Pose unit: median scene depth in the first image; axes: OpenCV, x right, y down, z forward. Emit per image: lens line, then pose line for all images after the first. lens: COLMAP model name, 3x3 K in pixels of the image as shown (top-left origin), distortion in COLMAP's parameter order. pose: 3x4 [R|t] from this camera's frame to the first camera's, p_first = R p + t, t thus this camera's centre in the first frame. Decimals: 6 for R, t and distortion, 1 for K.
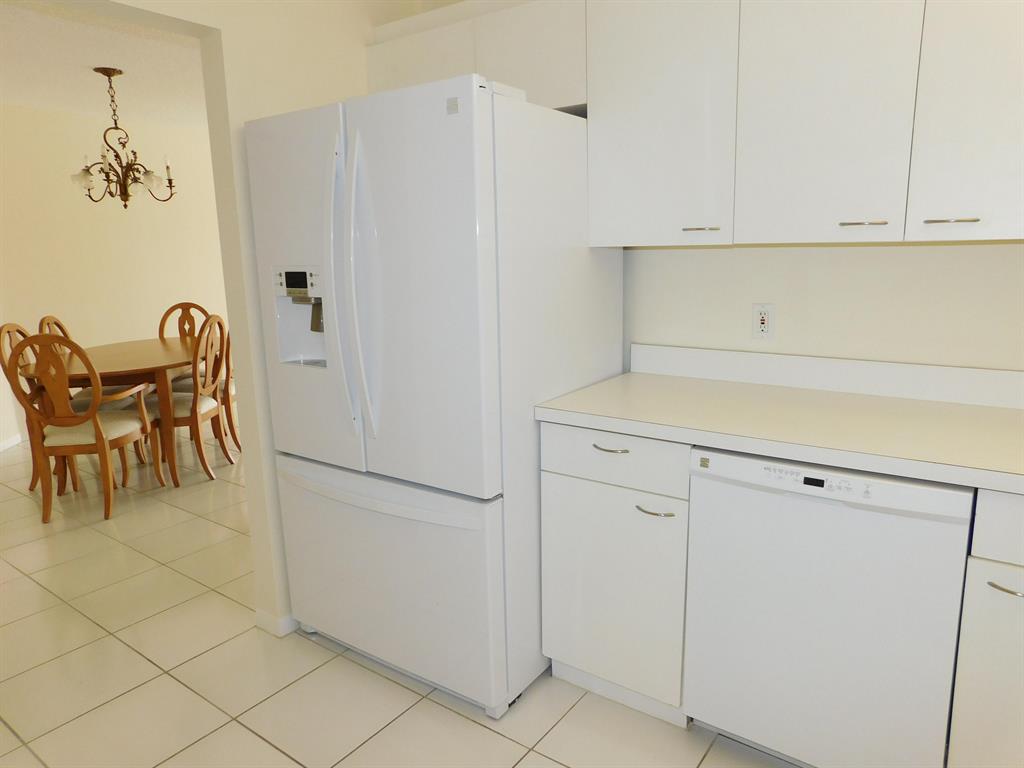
lens RADIAL K [[683.3, 0, 513.9], [0, 683.3, 387.9], [0, 0, 1]] dist [-0.017719, 0.008752]
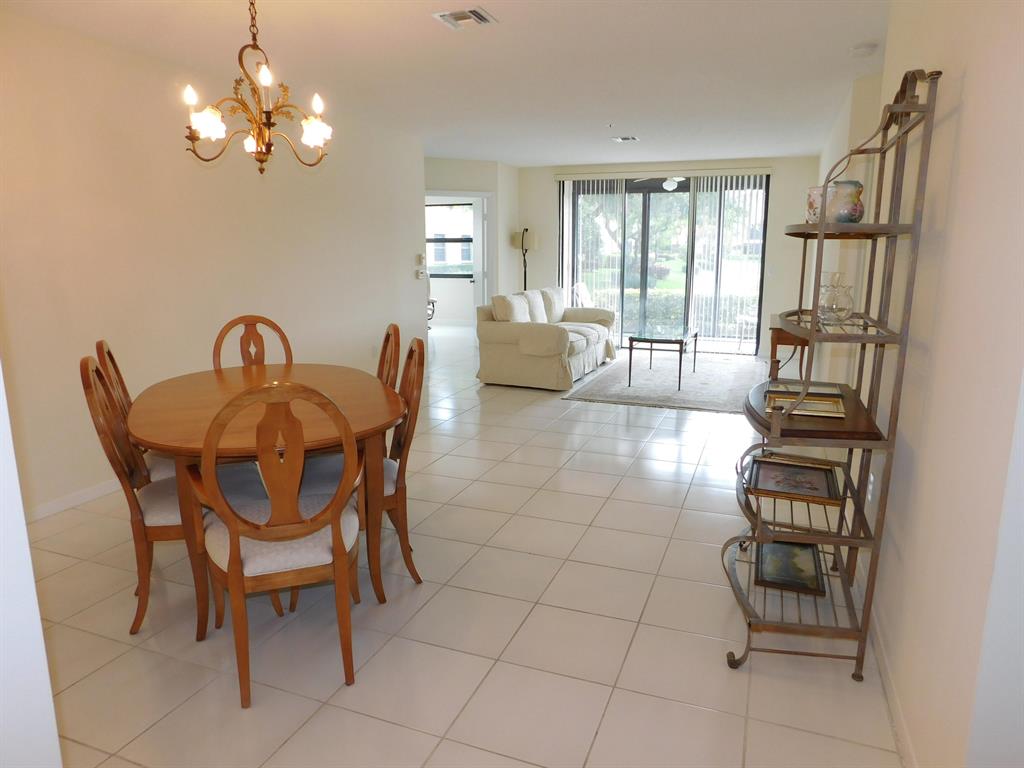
lens RADIAL K [[683.3, 0, 507.2], [0, 683.3, 381.8], [0, 0, 1]] dist [-0.017719, 0.008752]
pose [[0.970412, -0.039939, 0.238130, -0.319626], [0.041206, 0.999151, -0.000343, -0.036930], [-0.237914, 0.010145, 0.971233, 0.203143]]
